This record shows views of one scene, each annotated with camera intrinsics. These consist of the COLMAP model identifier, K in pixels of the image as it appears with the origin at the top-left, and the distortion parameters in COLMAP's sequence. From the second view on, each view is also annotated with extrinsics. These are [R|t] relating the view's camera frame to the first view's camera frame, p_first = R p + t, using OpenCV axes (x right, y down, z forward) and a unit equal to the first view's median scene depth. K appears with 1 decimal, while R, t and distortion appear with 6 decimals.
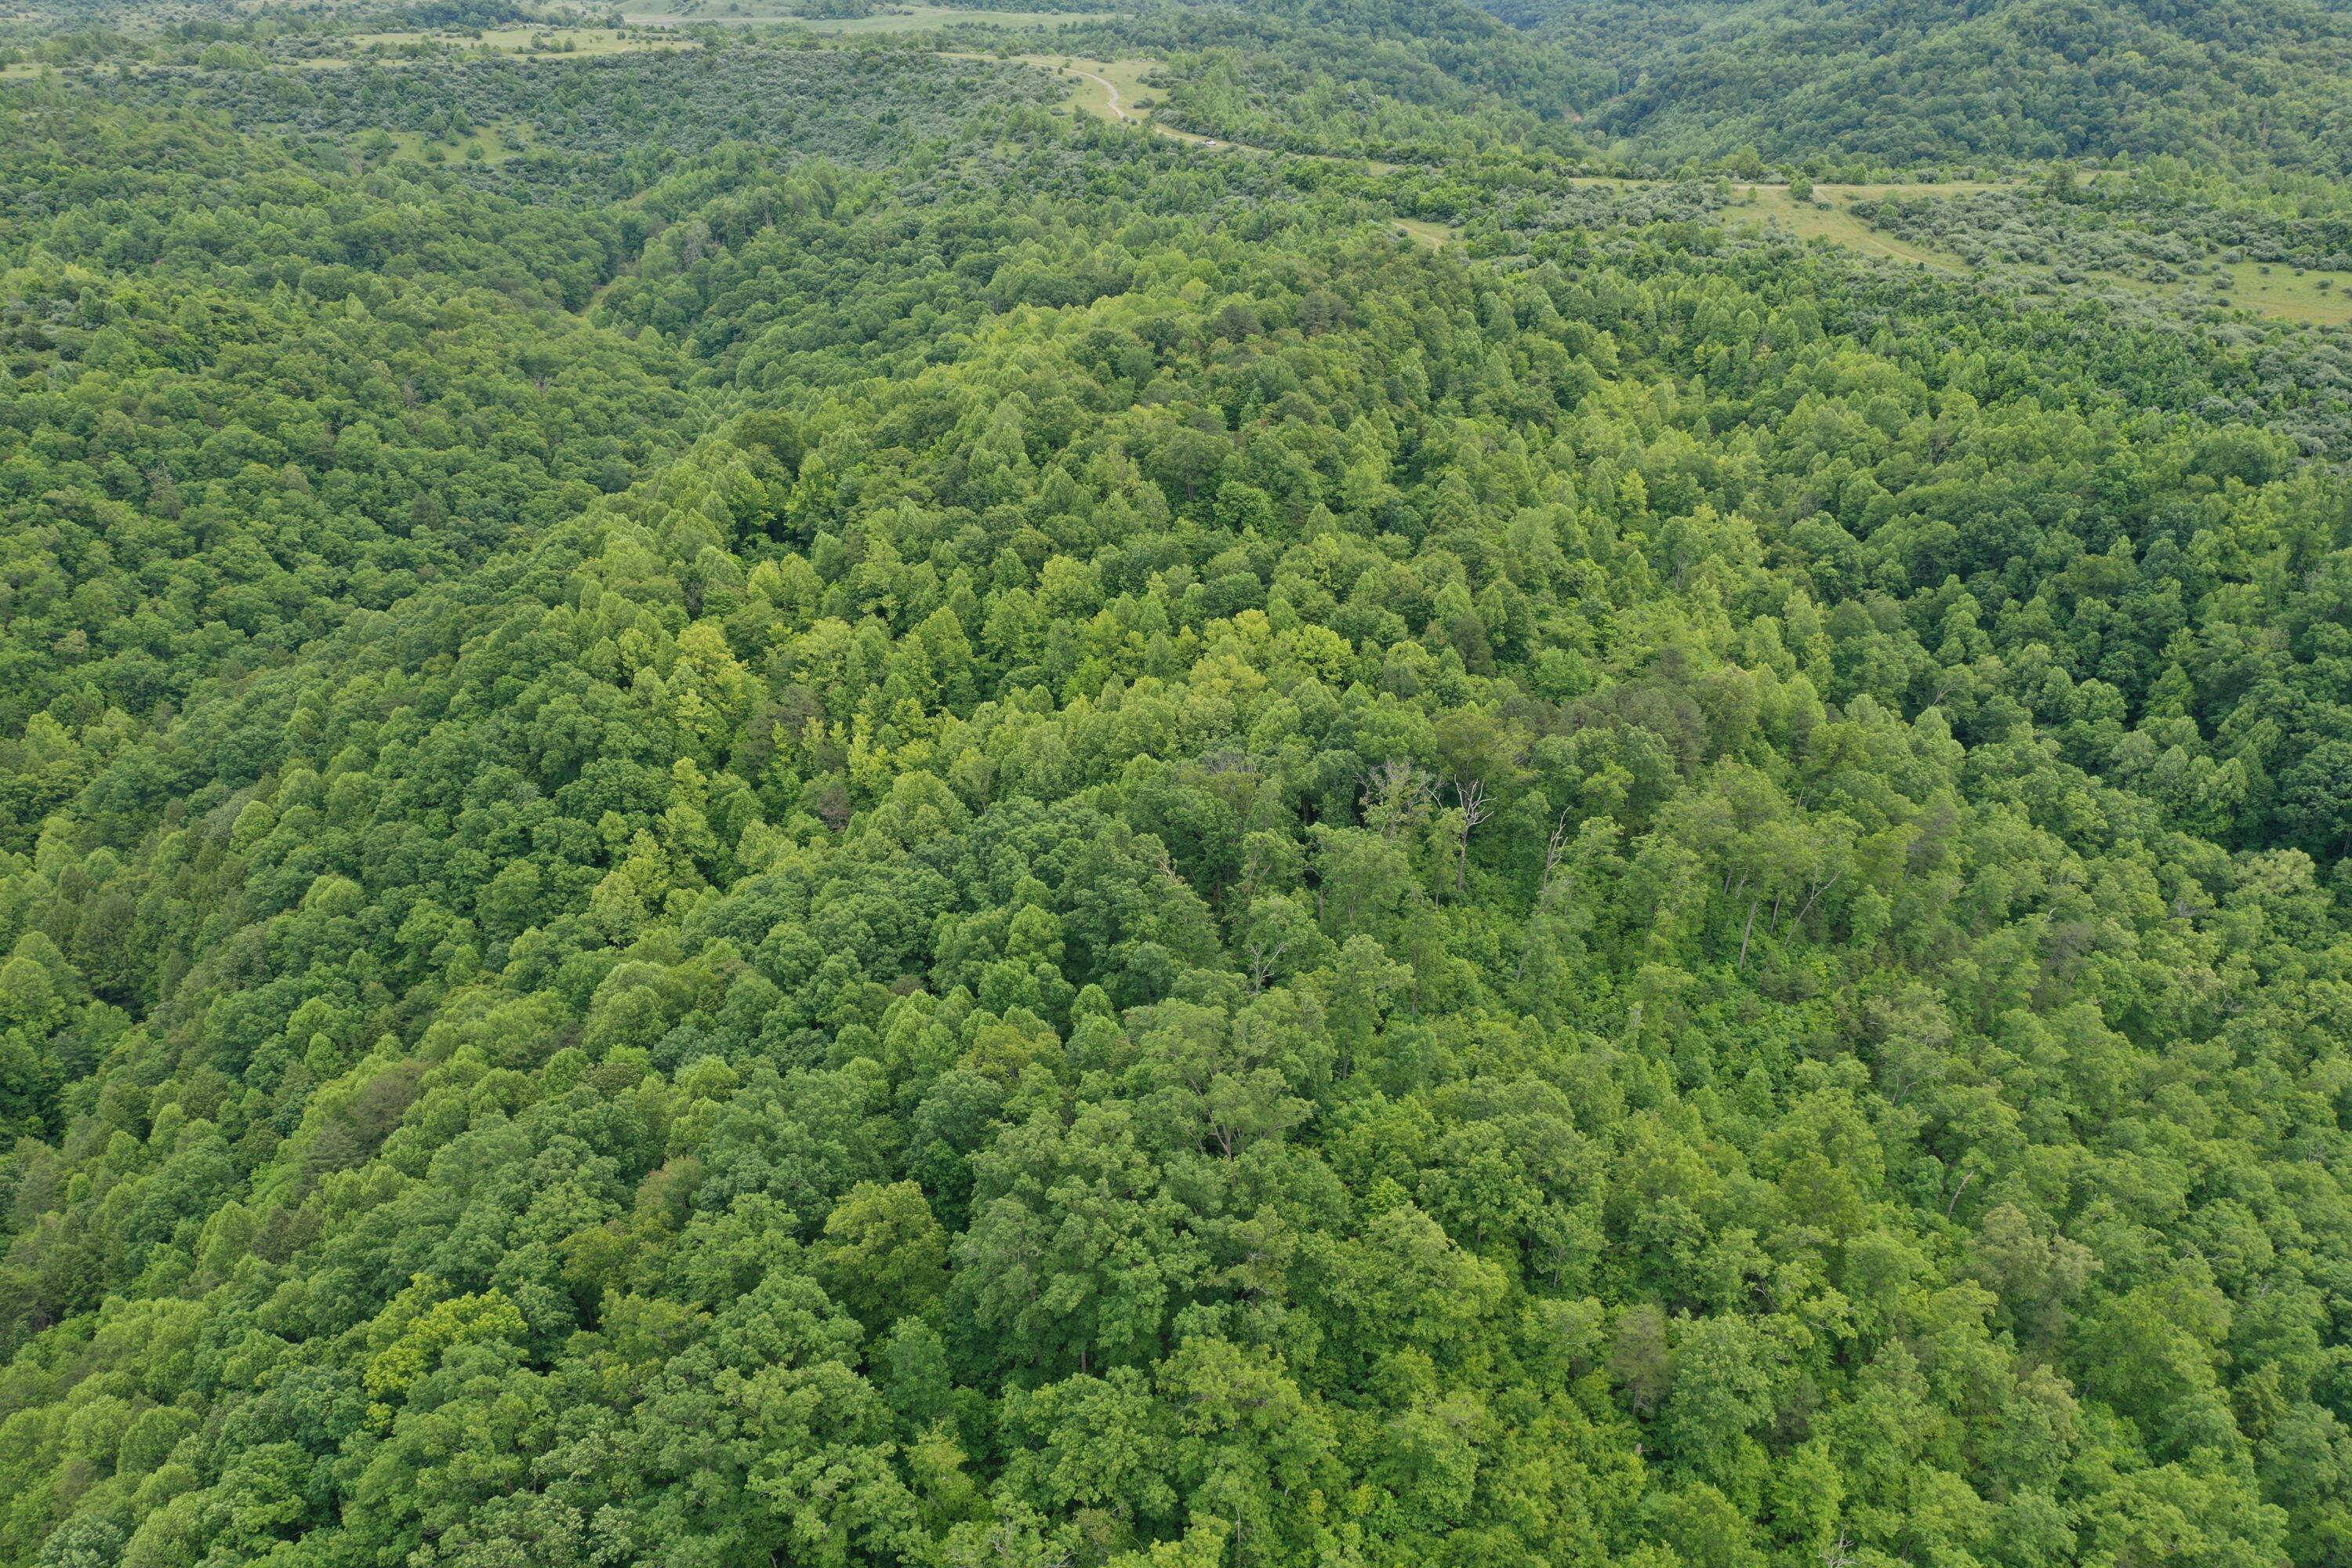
lens RADIAL K [[1848.1, 0, 1172.5], [0, 1848.1, 793.0], [0, 0, 1]] dist [0.002417, 0.005616]
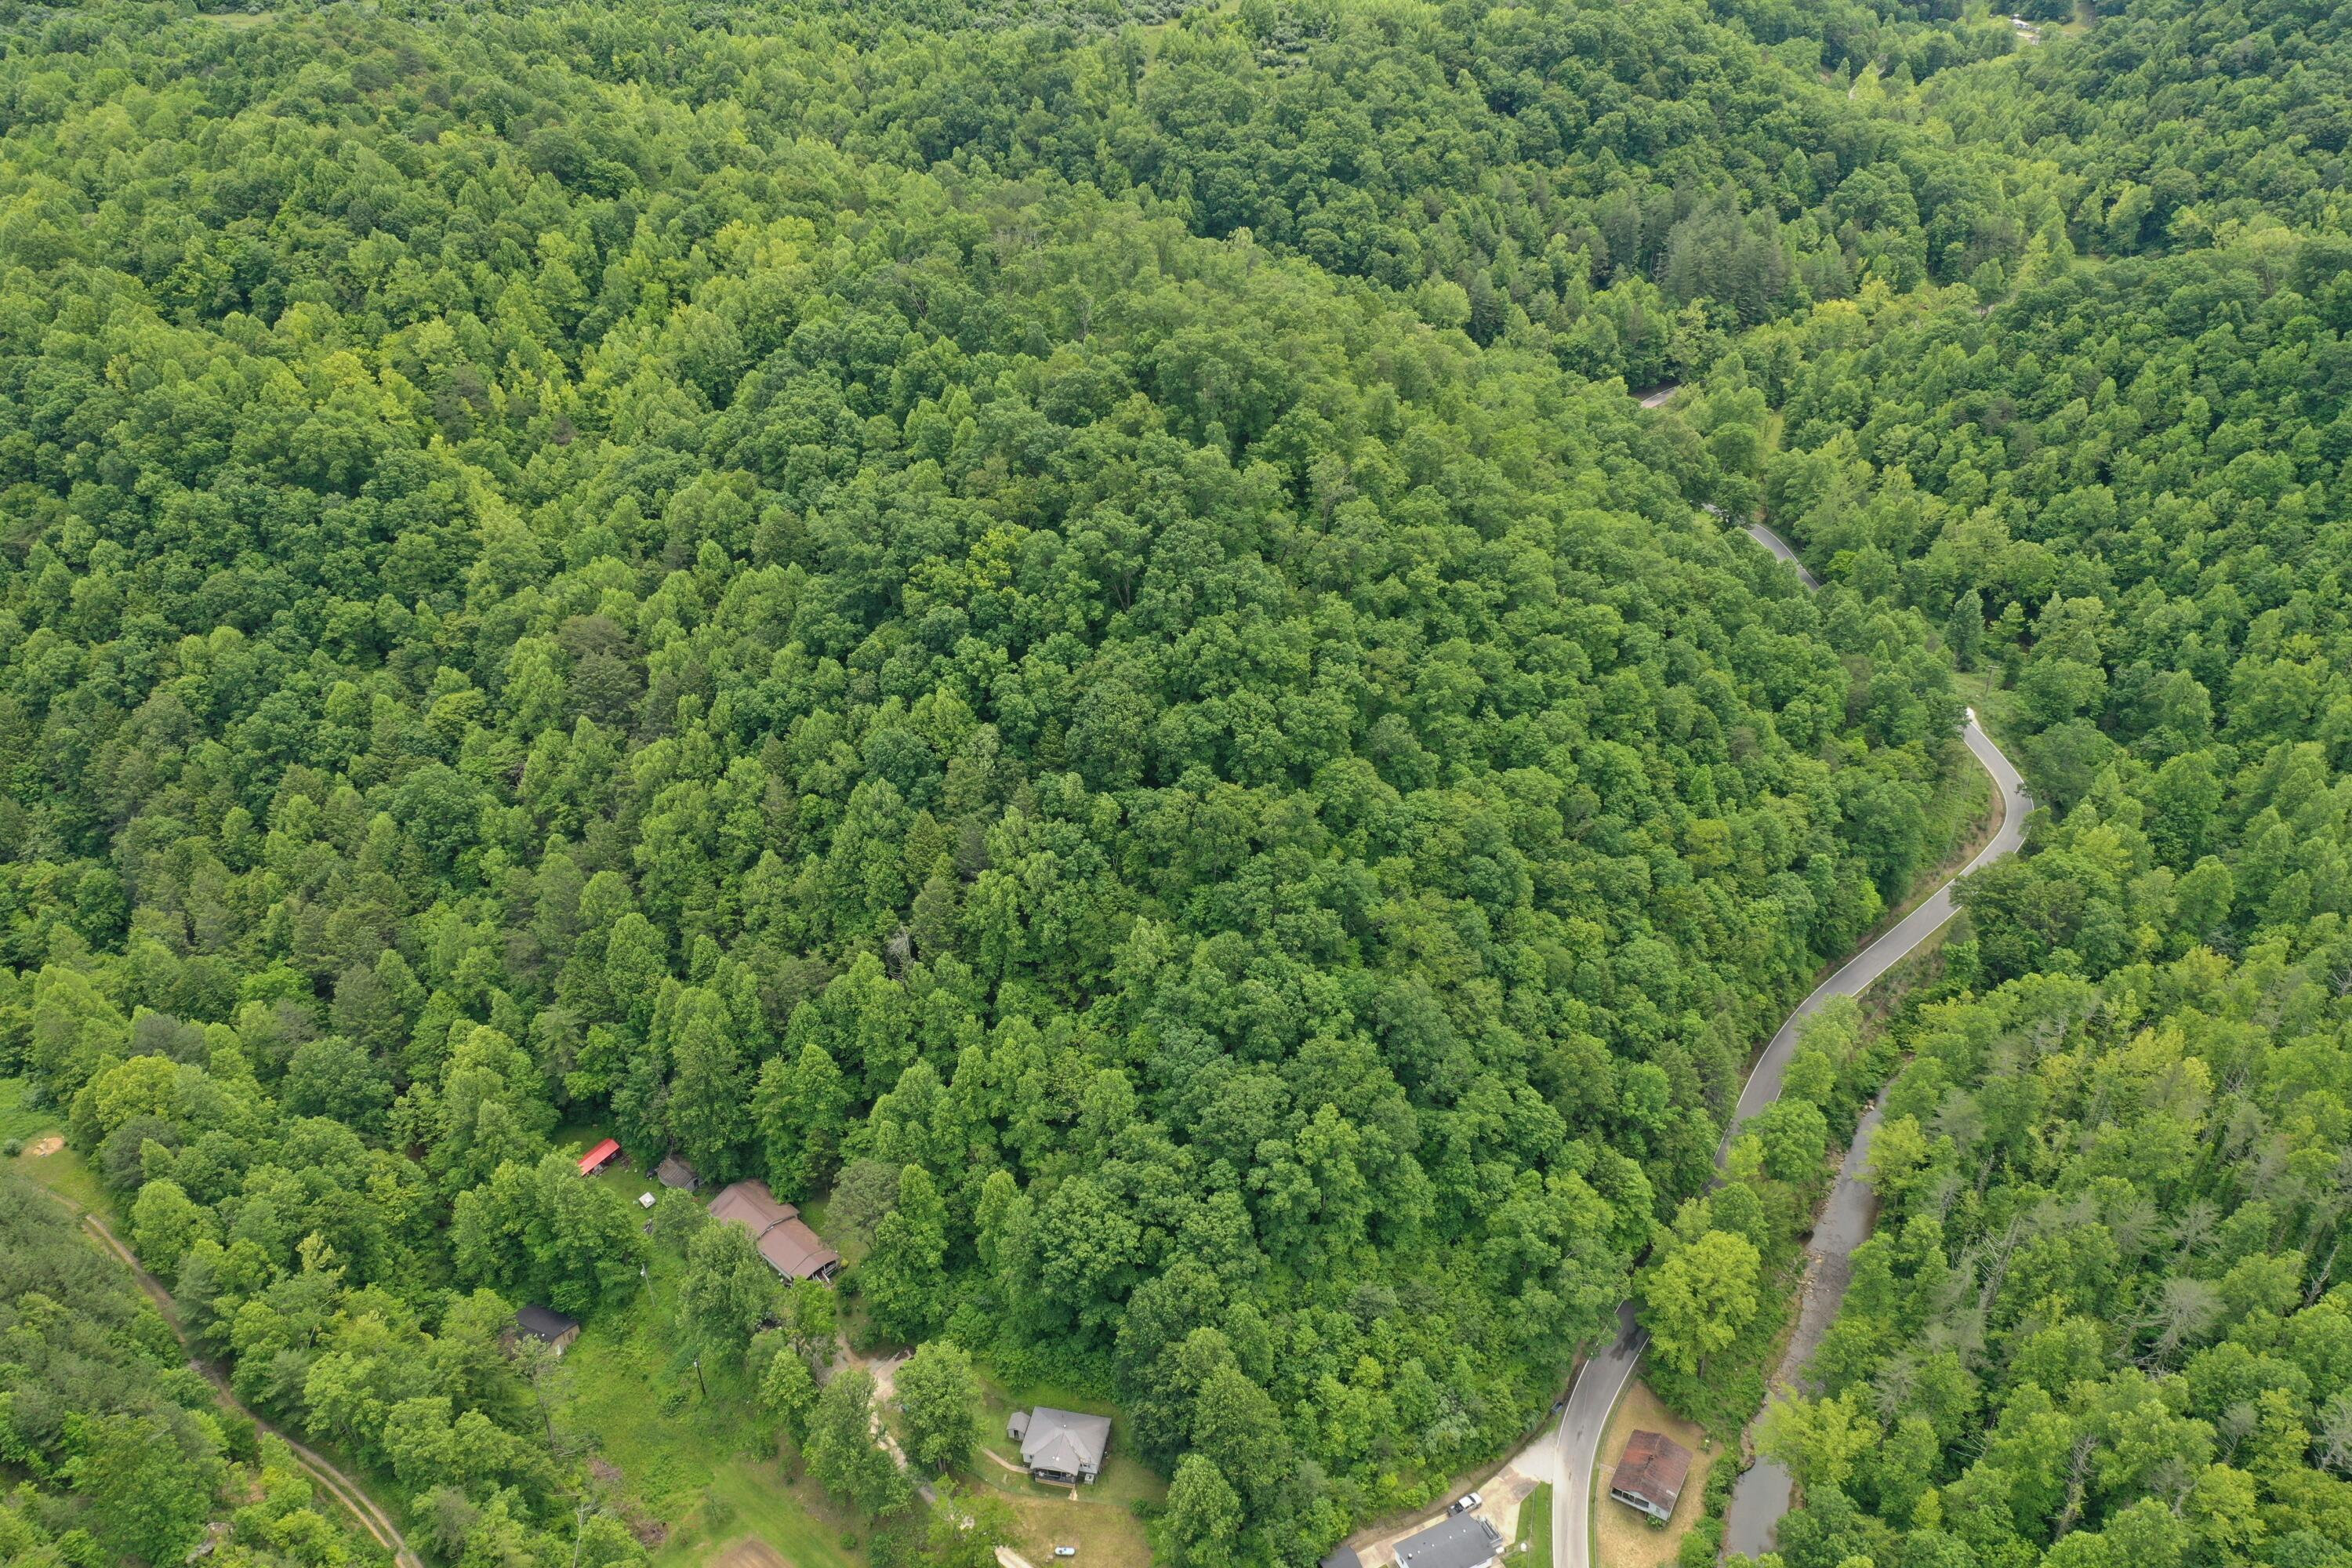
lens RADIAL K [[1848.1, 0, 1178.1], [0, 1848.1, 783.0], [0, 0, 1]] dist [0.002417, 0.005616]
pose [[0.633601, -0.421801, 0.648562, -0.677006], [0.363640, 0.902298, 0.231569, 0.066891], [-0.682873, 0.089121, 0.725081, -0.161249]]
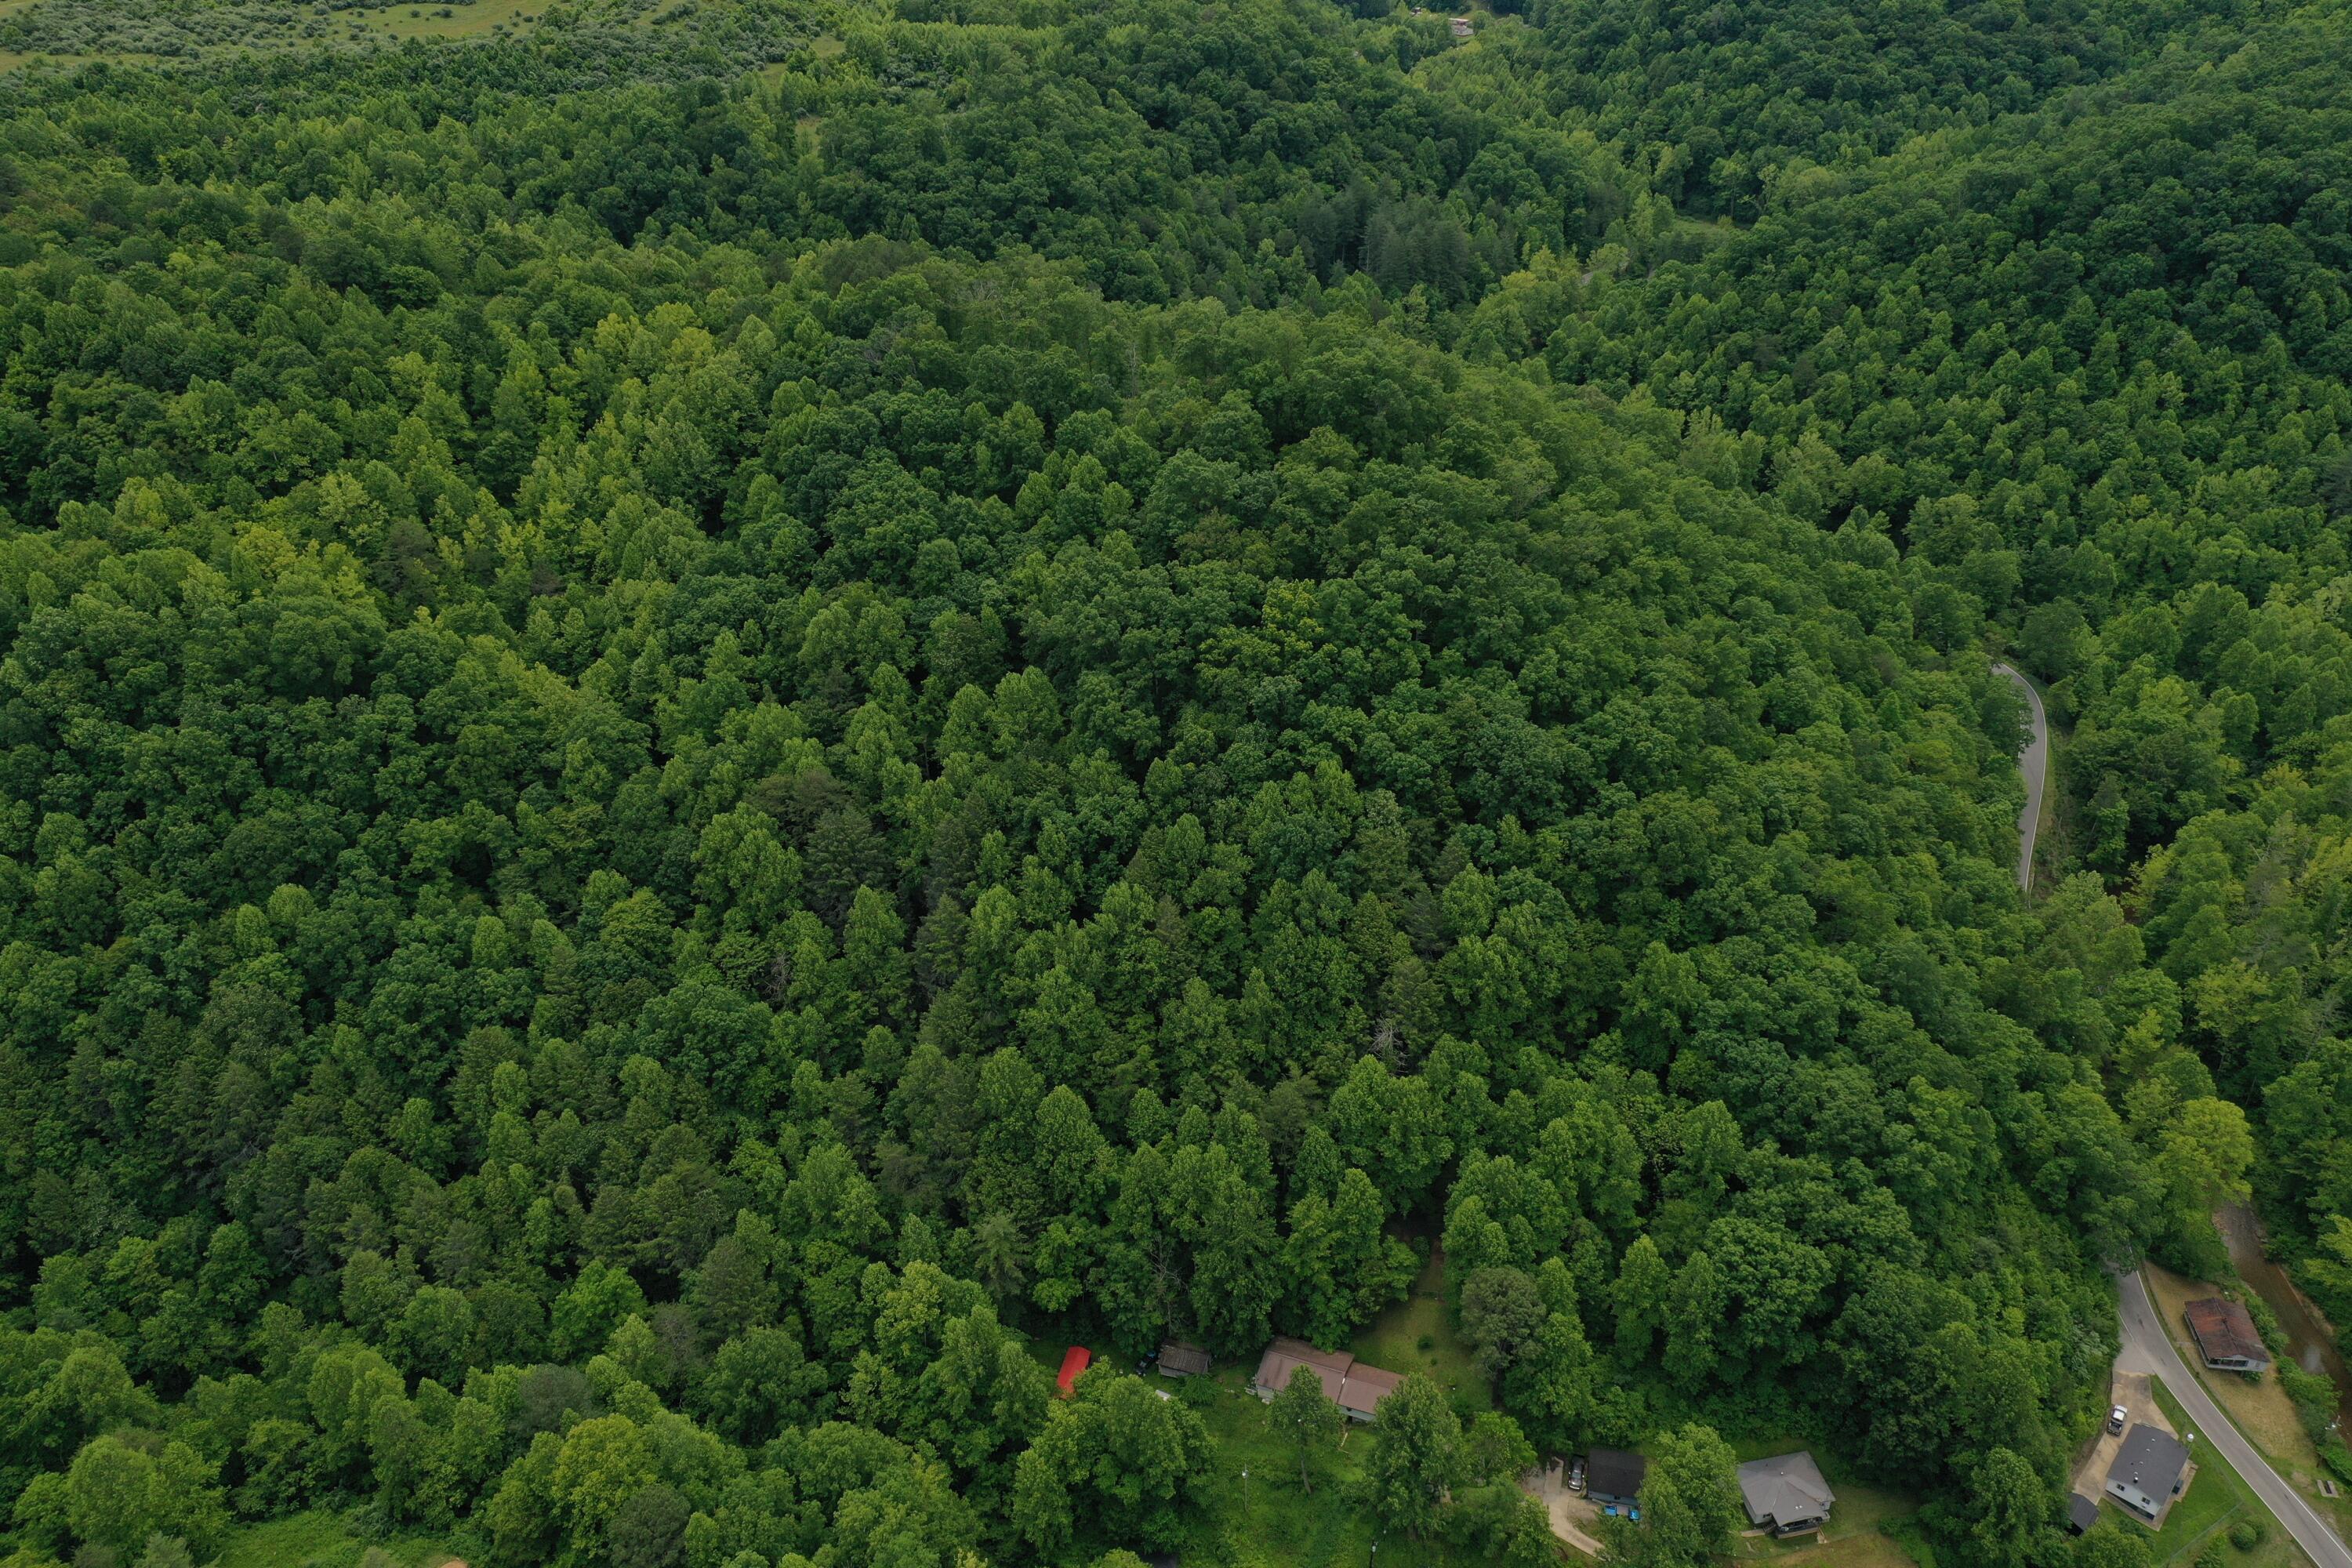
lens RADIAL K [[1848.1, 0, 1182.3], [0, 1848.1, 785.1], [0, 0, 1]] dist [0.002417, 0.005616]
pose [[0.277542, -0.510470, 0.813874, -0.817986], [0.448970, 0.817873, 0.359873, -0.094311], [-0.849351, 0.265526, 0.456180, 0.173005]]
